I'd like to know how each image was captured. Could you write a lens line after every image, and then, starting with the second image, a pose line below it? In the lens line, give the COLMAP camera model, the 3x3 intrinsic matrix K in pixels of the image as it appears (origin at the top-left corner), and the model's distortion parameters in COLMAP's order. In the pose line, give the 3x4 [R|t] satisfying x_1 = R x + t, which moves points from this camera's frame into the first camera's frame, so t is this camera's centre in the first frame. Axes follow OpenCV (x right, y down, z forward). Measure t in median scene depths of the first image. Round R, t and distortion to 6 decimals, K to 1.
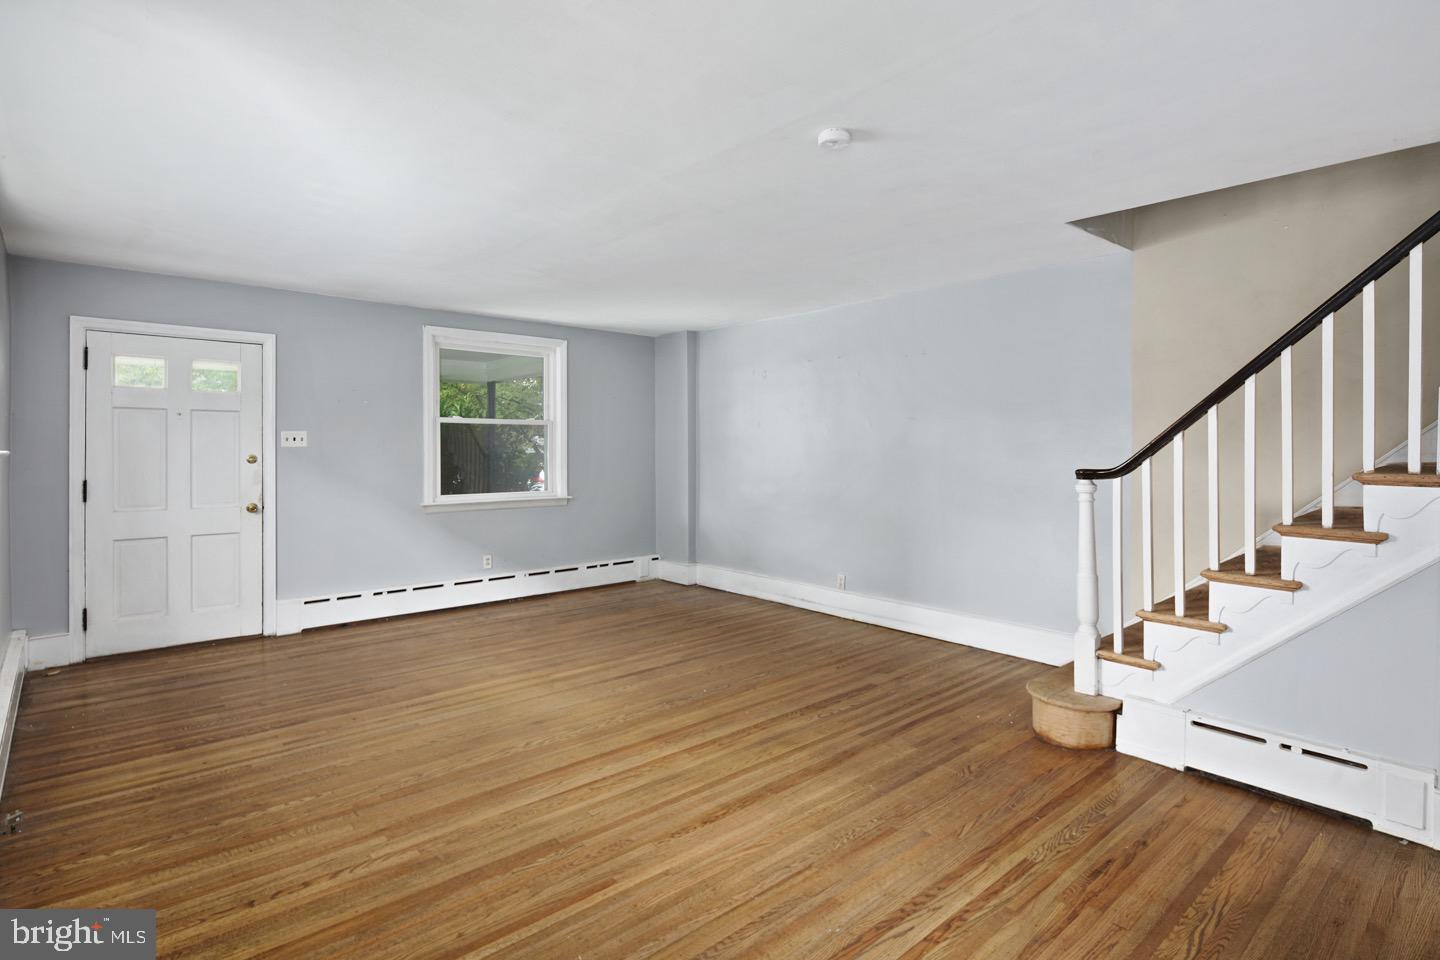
lens RADIAL K [[711.7, 0, 725.2], [0, 711.7, 451.3], [0, 0, 1]] dist [0.002281, -0.000626]
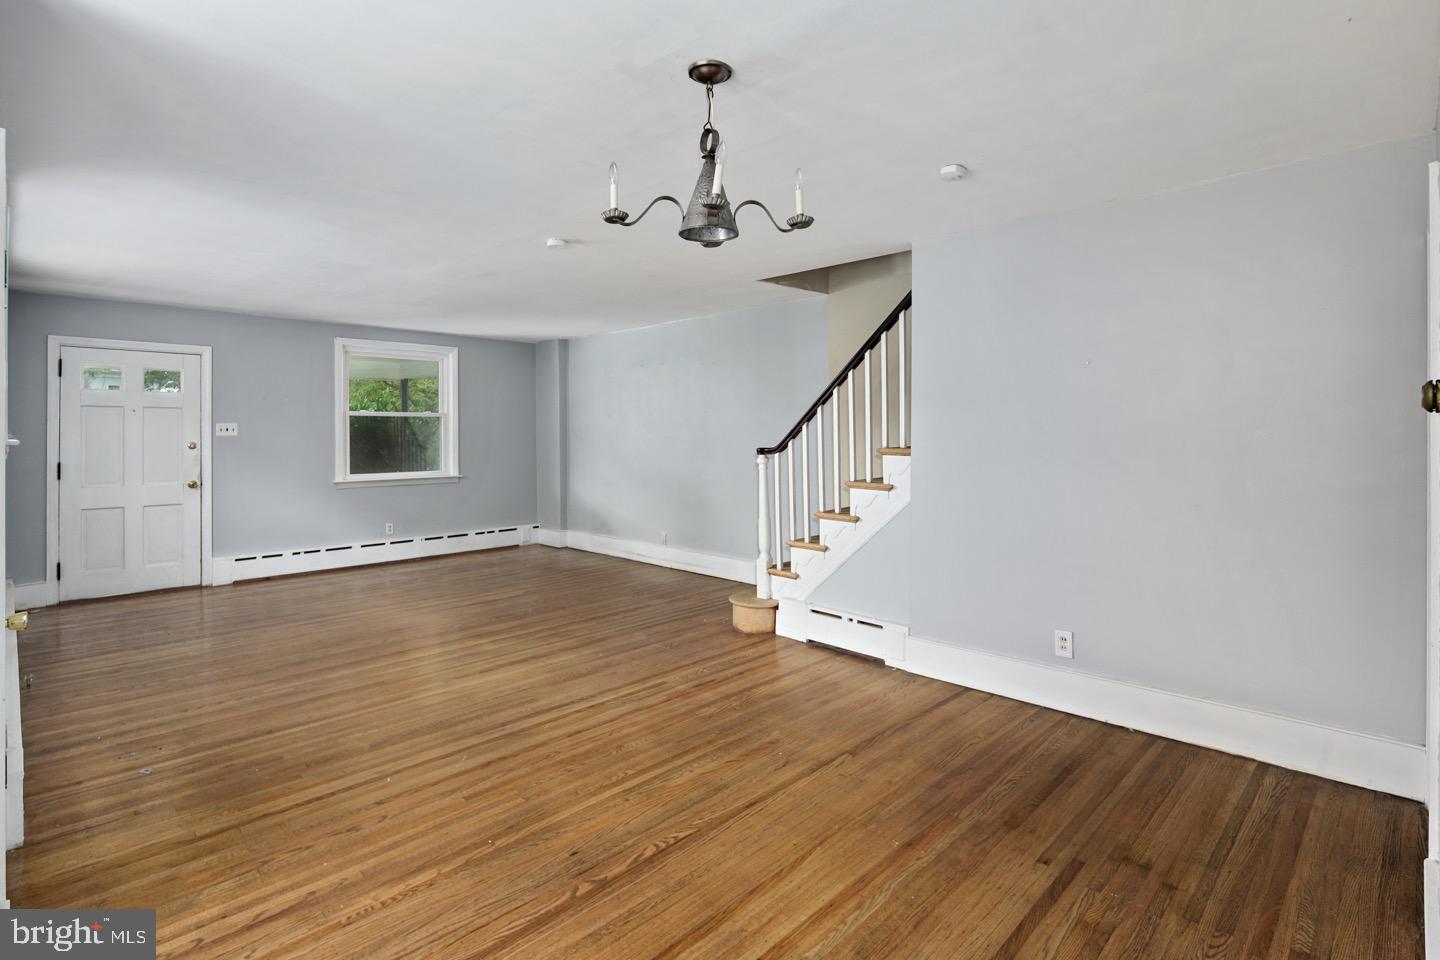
lens RADIAL K [[701.2, 0, 709.3], [0, 701.2, 432.6], [0, 0, 1]] dist [-0.002865, -0.001503]
pose [[0.999078, -0.004528, 0.042685, 0.203462], [0.004860, 0.999959, -0.007670, 0.001823], [-0.042648, 0.007871, 0.999059, -0.285980]]
